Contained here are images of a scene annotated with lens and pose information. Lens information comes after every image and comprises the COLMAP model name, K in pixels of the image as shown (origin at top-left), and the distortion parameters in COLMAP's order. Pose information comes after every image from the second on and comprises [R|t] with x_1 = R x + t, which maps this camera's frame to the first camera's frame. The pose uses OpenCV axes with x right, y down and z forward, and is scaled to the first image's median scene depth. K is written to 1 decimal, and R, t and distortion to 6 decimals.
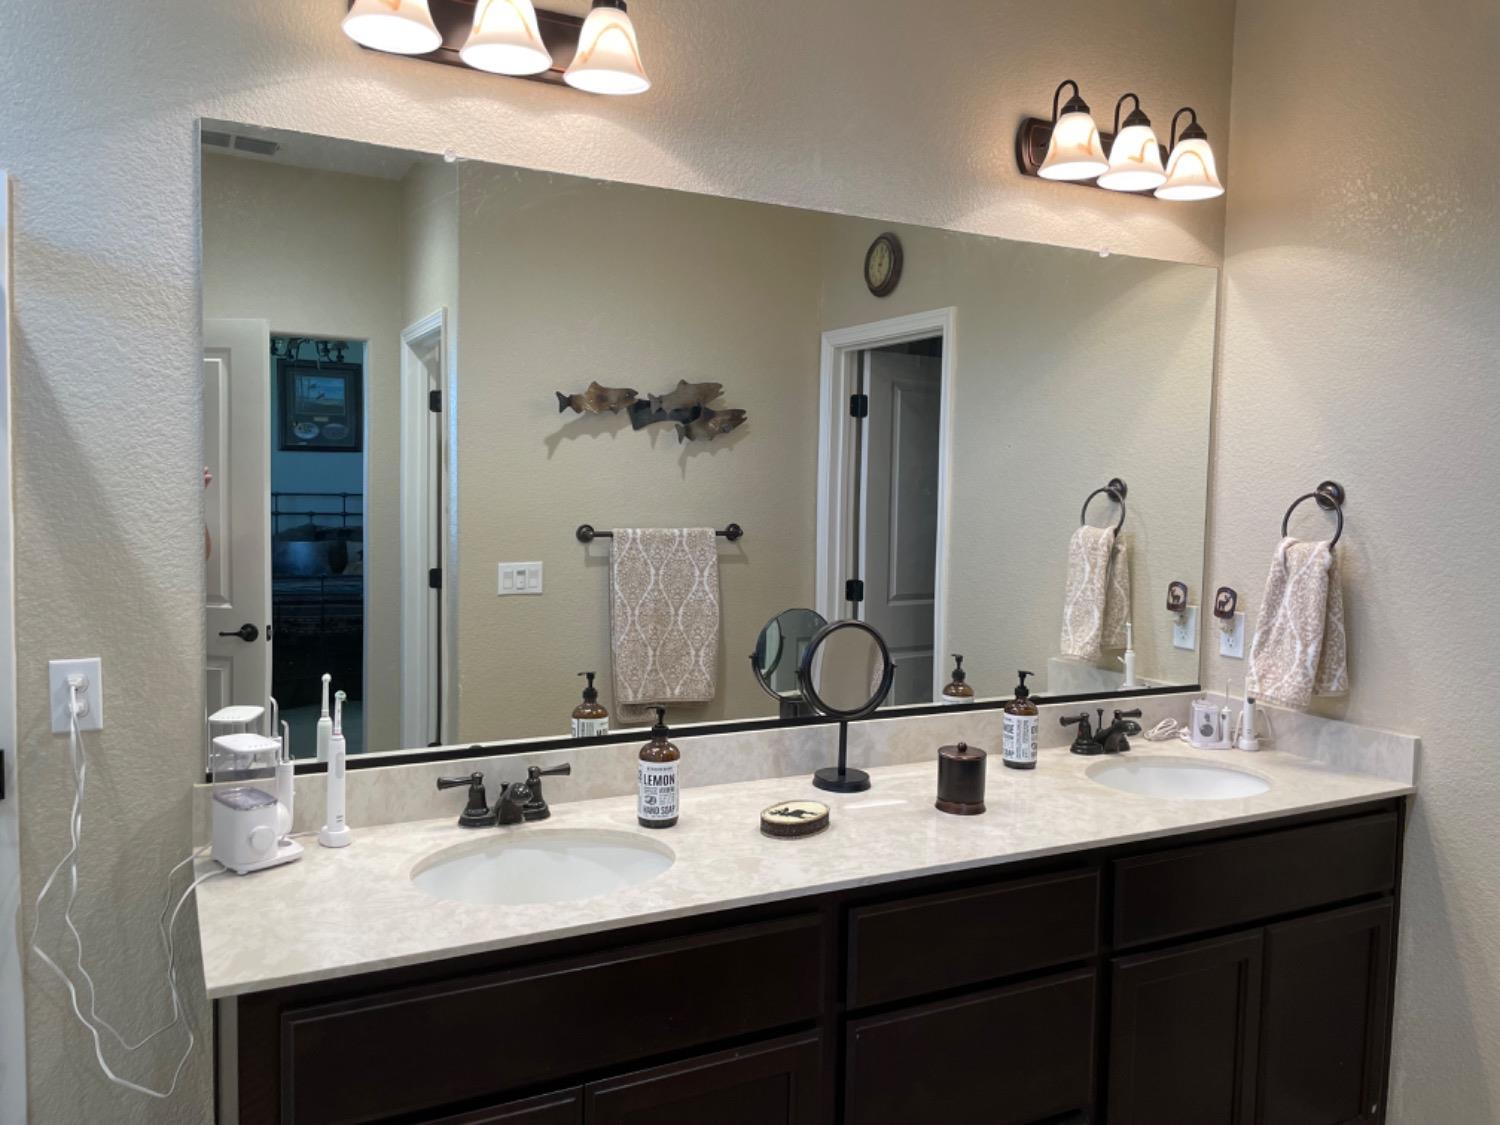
lens RADIAL K [[1143.7, 0, 748.4], [0, 1143.7, 559.9], [0, 0, 1]] dist [0.067552, -0.075320]
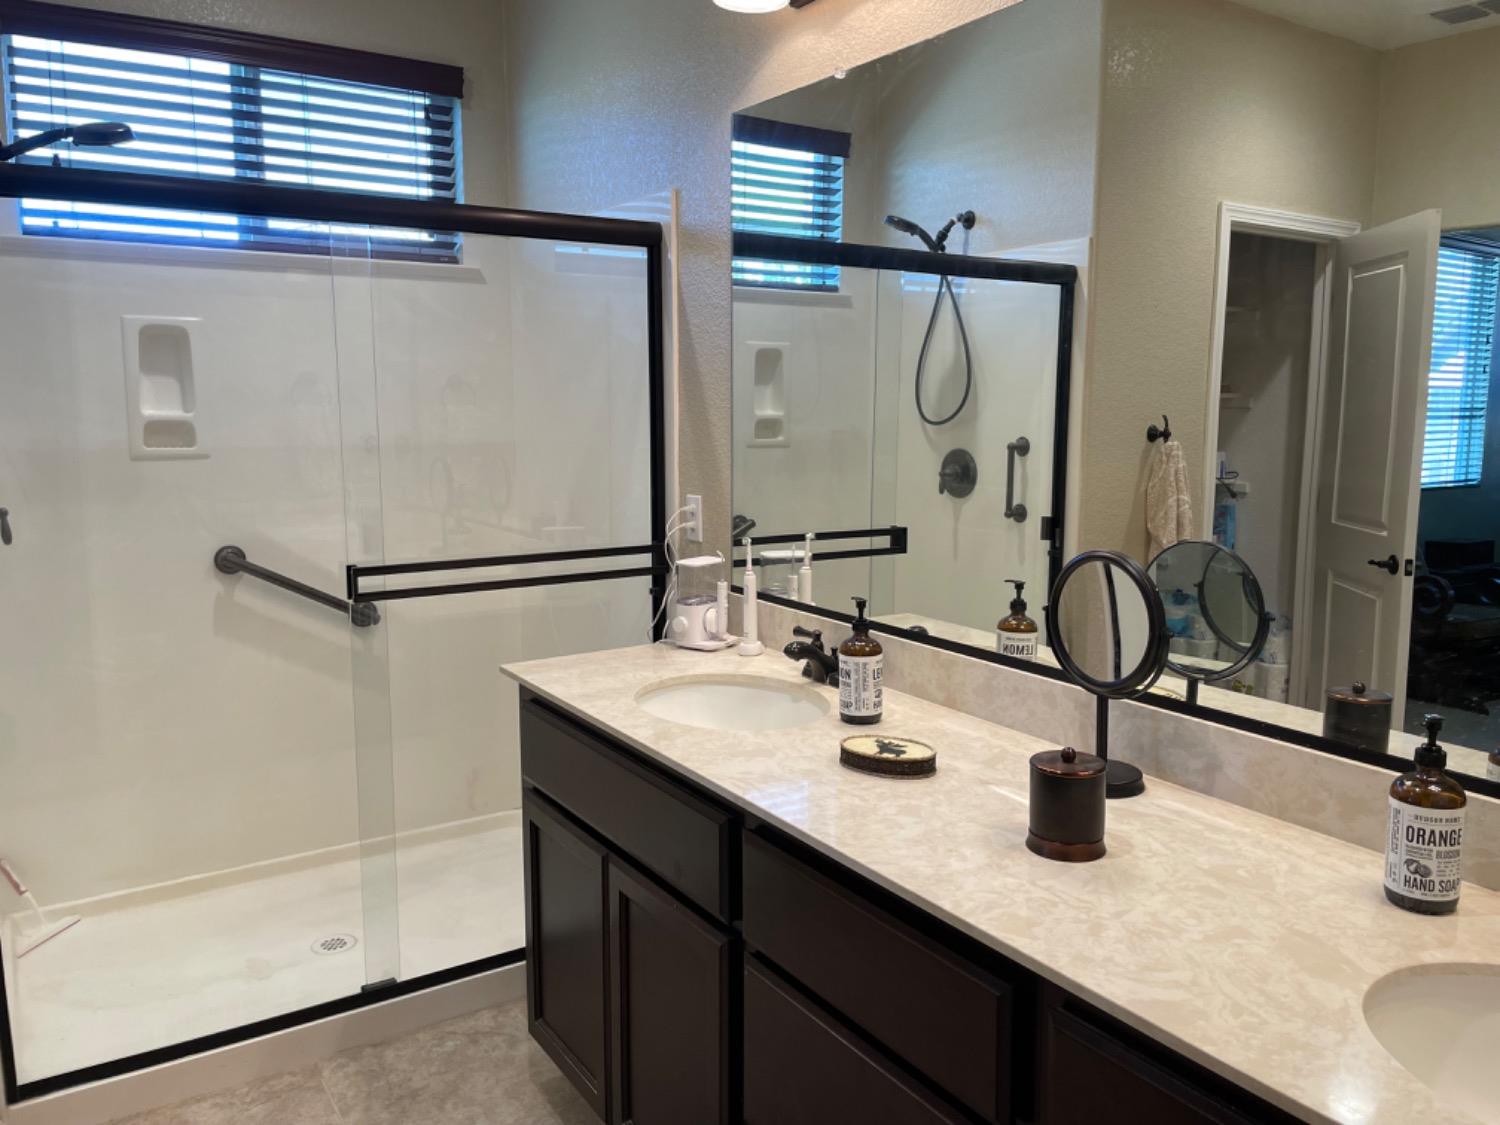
lens RADIAL K [[1143.7, 0, 748.9], [0, 1143.7, 562.4], [0, 0, 1]] dist [0.067552, -0.075320]
pose [[0.086933, 0.112761, -0.989812, 0.790372], [-0.073932, 0.991564, 0.106467, 0.002735], [0.993467, 0.063923, 0.094536, 0.754735]]
